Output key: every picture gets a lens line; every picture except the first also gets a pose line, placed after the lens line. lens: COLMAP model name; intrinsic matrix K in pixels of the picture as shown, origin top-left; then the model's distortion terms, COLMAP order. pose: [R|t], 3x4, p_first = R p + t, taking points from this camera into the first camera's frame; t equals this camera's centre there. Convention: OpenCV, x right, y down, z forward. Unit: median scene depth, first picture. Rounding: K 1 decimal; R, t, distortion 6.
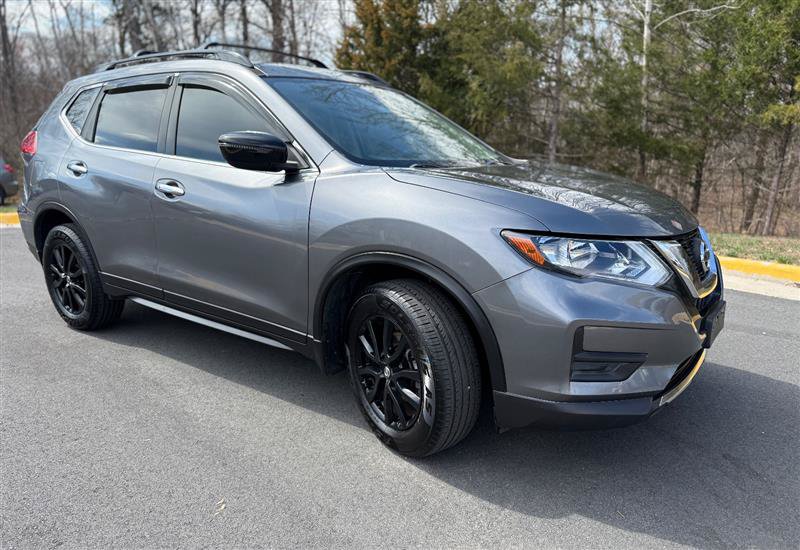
lens RADIAL K [[578.4, 0, 402.9], [0, 578.4, 307.5], [0, 0, 1]] dist [0.039515, -0.061436]
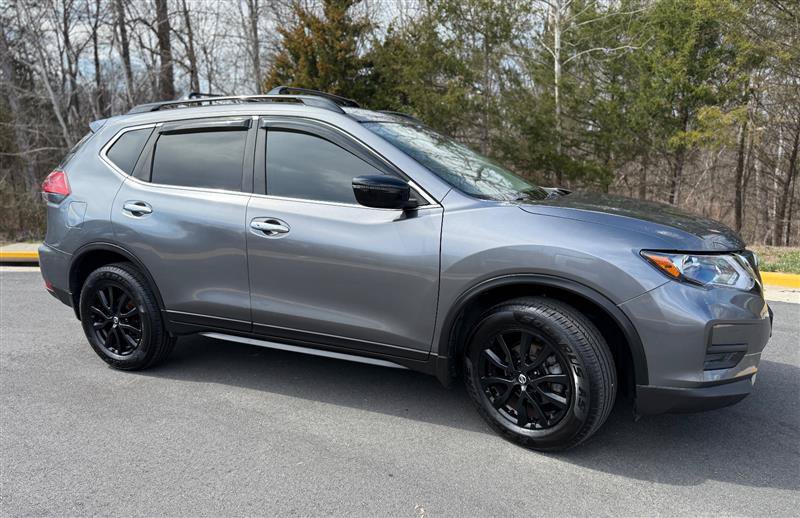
lens RADIAL K [[574.5, 0, 398.9], [0, 574.5, 301.9], [0, 0, 1]] dist [0.081858, -0.154577]
pose [[0.981107, -0.062477, 0.183103, -0.350112], [0.070211, 0.996880, -0.036060, -0.012412], [-0.180278, 0.048235, 0.982432, -0.063508]]
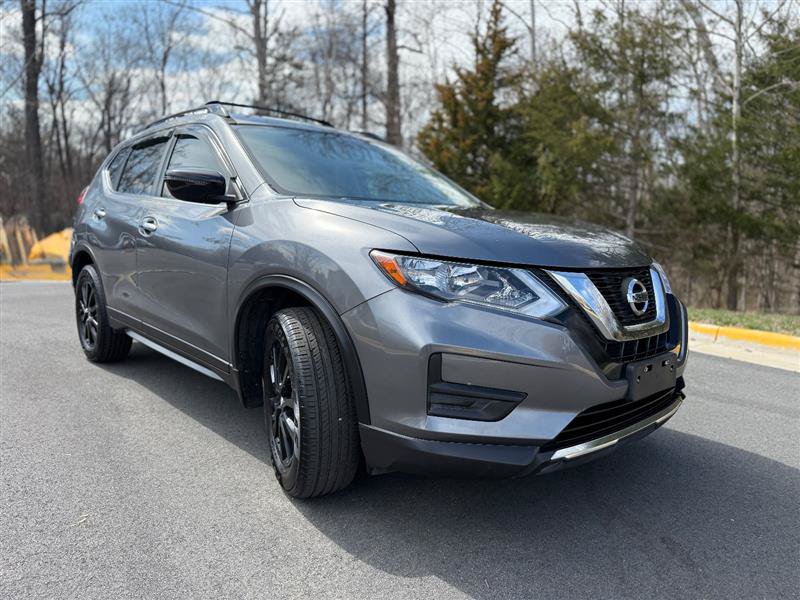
lens RADIAL K [[581.4, 0, 396.2], [0, 581.4, 301.5], [0, 0, 1]] dist [0.031525, -0.037055]
pose [[0.978581, 0.041971, -0.201541, 0.256986], [-0.072164, 0.986813, -0.144886, 0.054669], [0.192802, 0.156326, 0.968705, 0.058214]]
